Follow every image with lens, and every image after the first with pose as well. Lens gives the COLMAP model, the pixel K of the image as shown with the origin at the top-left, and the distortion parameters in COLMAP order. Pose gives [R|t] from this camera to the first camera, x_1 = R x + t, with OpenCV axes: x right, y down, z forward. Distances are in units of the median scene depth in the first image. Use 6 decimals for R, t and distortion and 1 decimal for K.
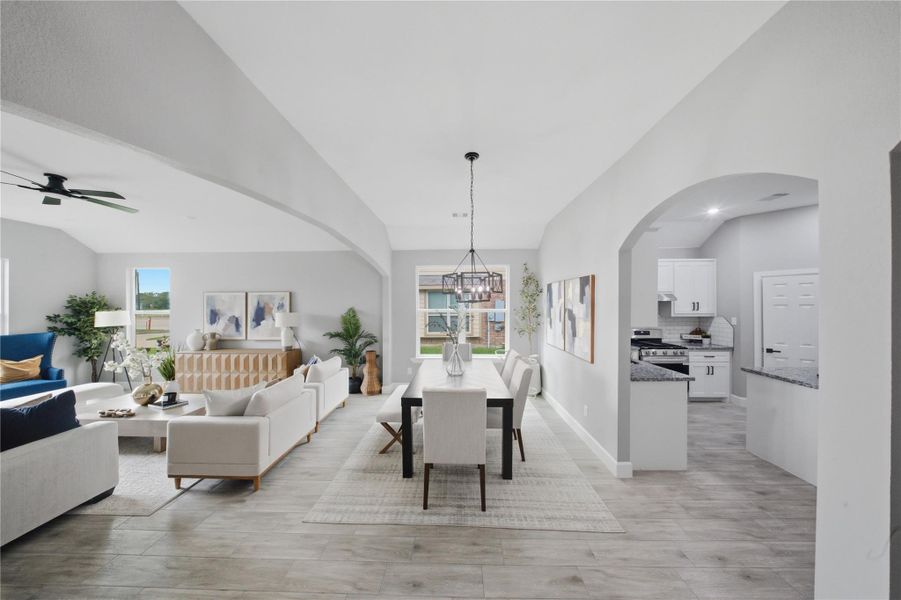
lens RADIAL K [[280.8, 0, 450.2], [0, 280.8, 304.8], [0, 0, 1]] dist [-0.000893, -0.000116]
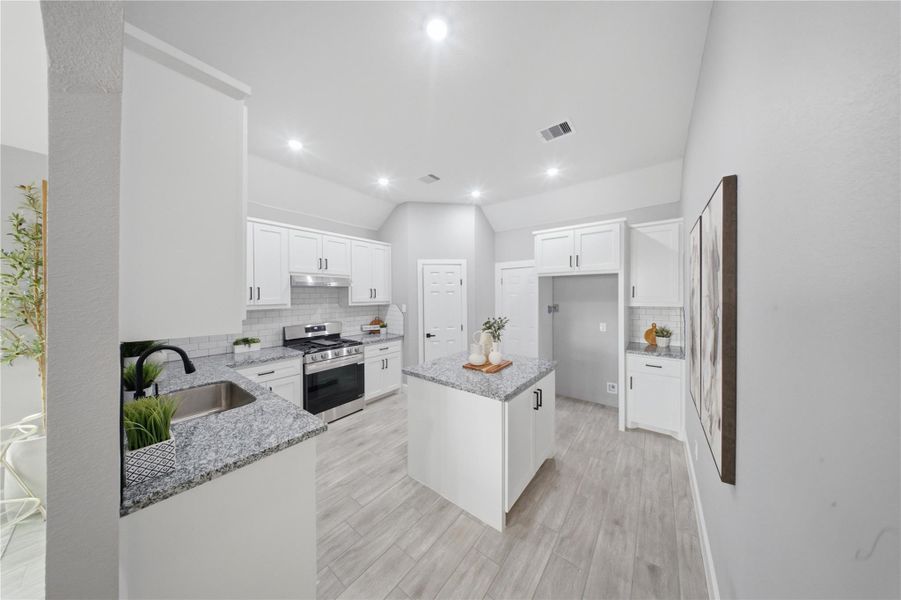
lens RADIAL K [[270.2, 0, 450.5], [0, 270.2, 300.0], [0, 0, 1]] dist [-0.000515, -0.000051]
pose [[0.601399, -0.015783, 0.798793, 0.354158], [0.004262, 0.999854, 0.016547, 0.013910], [-0.798937, -0.006547, 0.601379, 0.301876]]
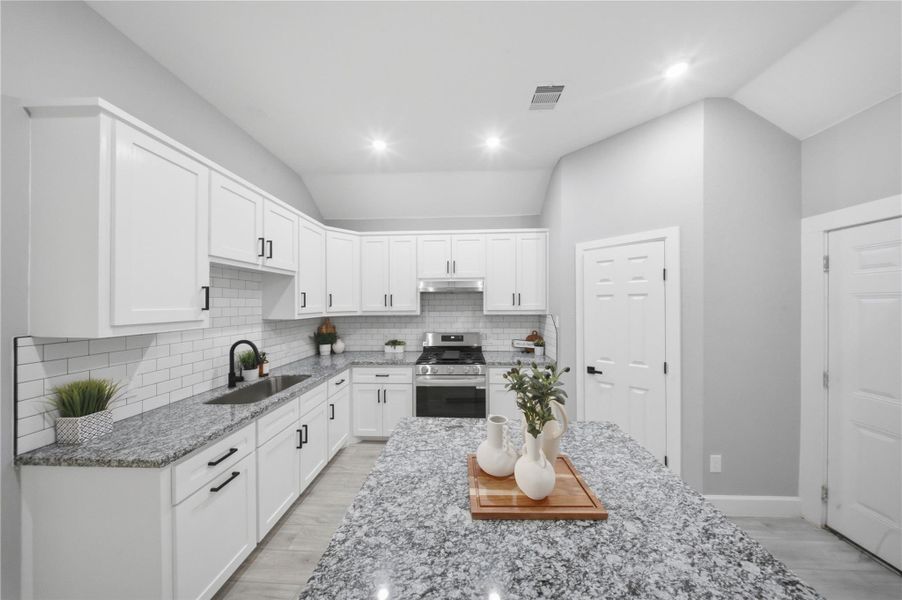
lens RADIAL K [[270.5, 0, 451.0], [0, 270.5, 300.0], [0, 0, 1]] dist [-0.000515, -0.000051]
pose [[0.998966, -0.002781, -0.045389, 0.780044], [0.002091, 0.999882, -0.015246, 0.017345], [0.045426, 0.015135, 0.998853, 0.358652]]
